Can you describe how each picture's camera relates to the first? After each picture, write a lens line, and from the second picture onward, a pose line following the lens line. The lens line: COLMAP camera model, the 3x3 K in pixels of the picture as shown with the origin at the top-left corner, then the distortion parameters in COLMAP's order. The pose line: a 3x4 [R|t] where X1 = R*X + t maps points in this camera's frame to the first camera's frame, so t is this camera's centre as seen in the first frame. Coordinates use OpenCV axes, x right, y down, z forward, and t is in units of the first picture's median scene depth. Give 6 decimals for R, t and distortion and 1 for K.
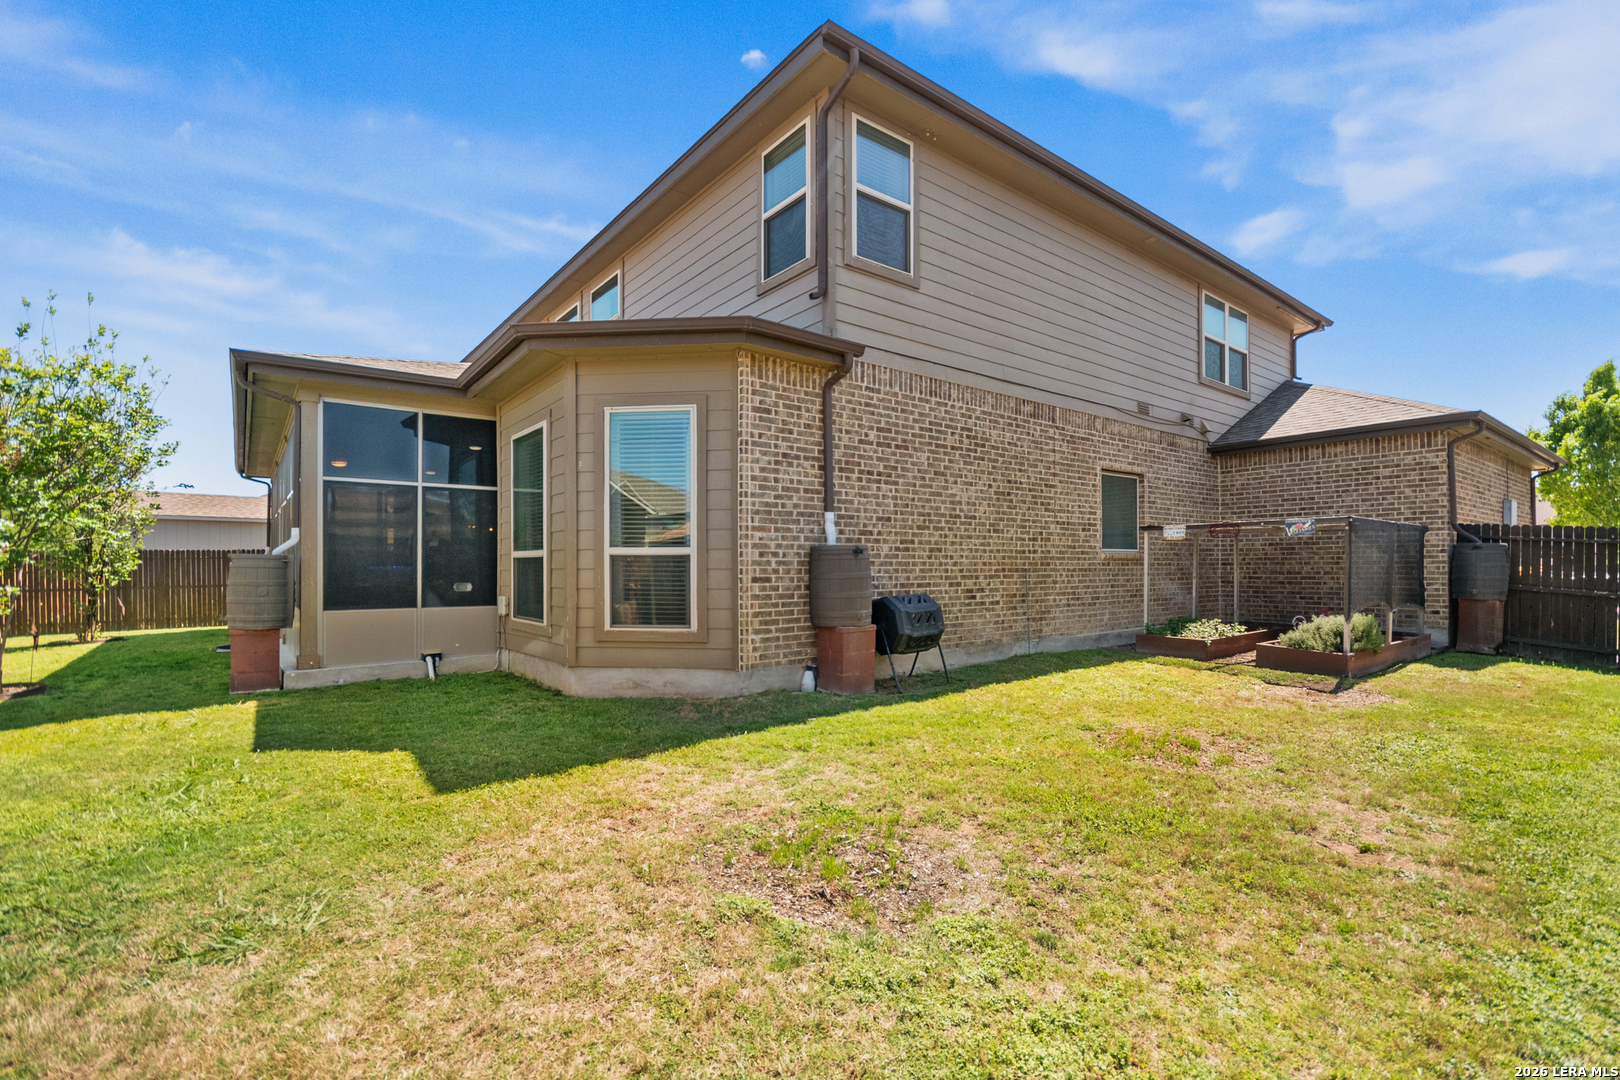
lens RADIAL K [[716.6, 0, 824.0], [0, 716.6, 550.5], [0, 0, 1]] dist [0.000333, -0.003184]
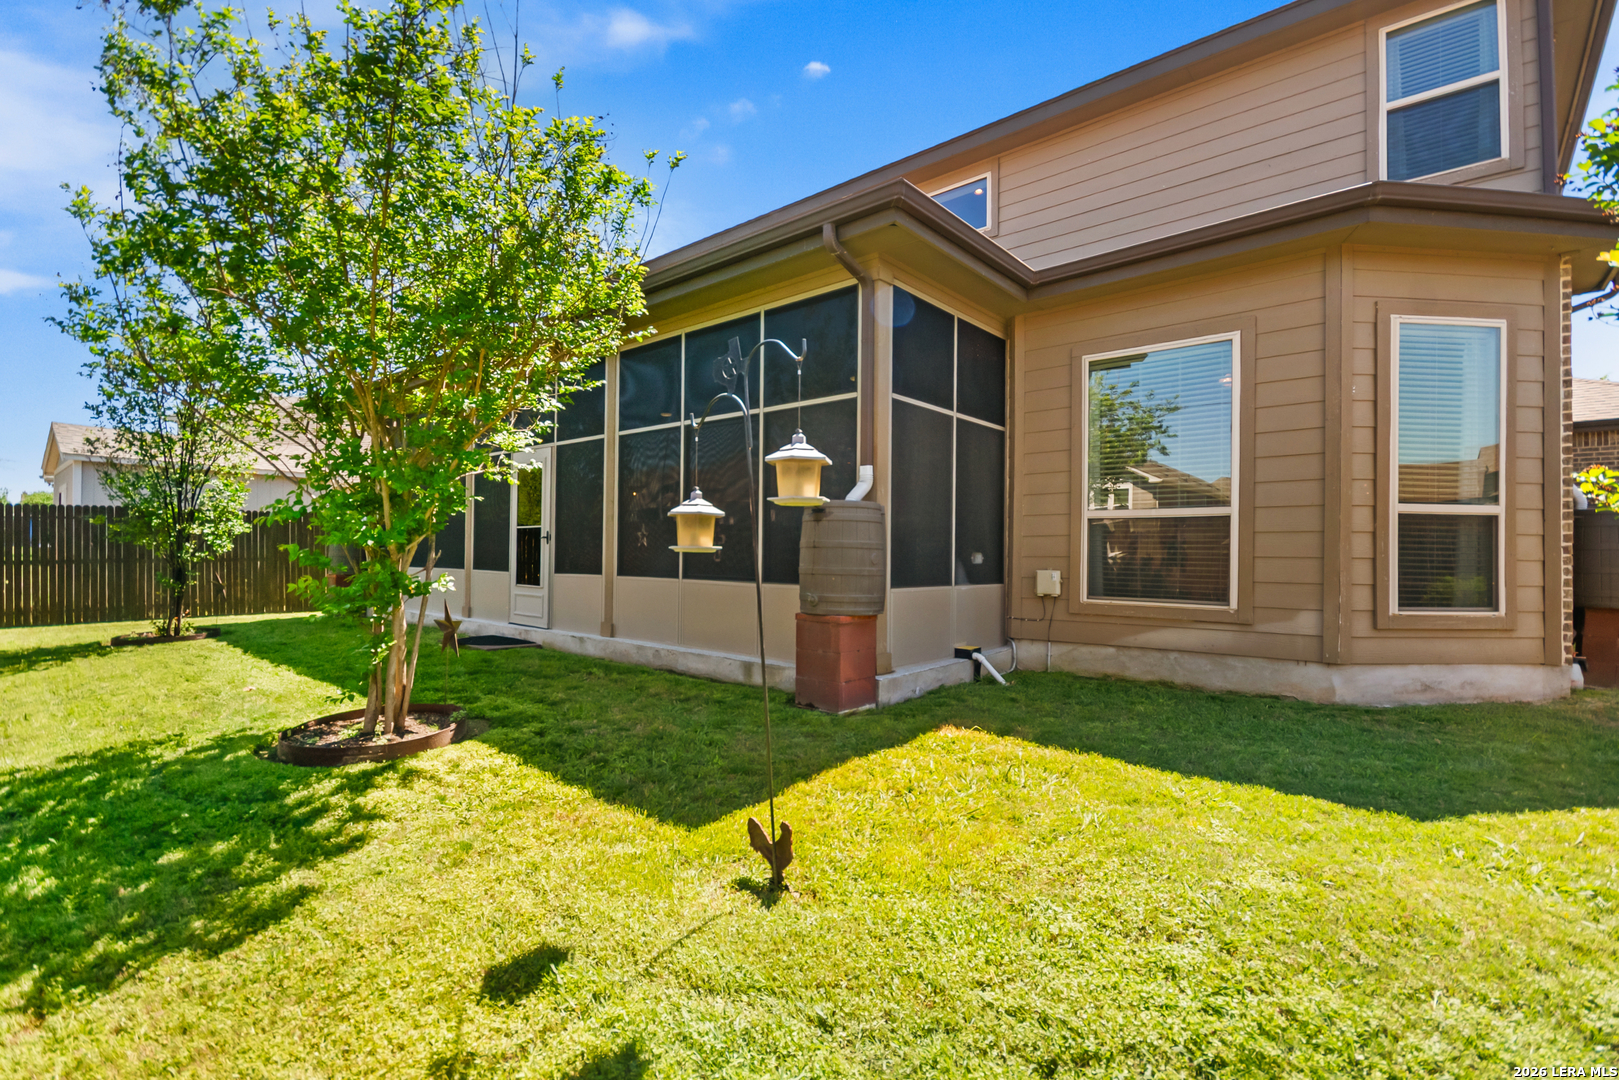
lens RADIAL K [[716.2, 0, 823.5], [0, 716.2, 550.5], [0, 0, 1]] dist [0.000333, -0.003184]
pose [[0.979995, 0.013686, 0.198551, -0.963401], [-0.017551, 0.999689, 0.017721, 0.038769], [-0.198246, -0.020852, 0.979930, 0.363224]]
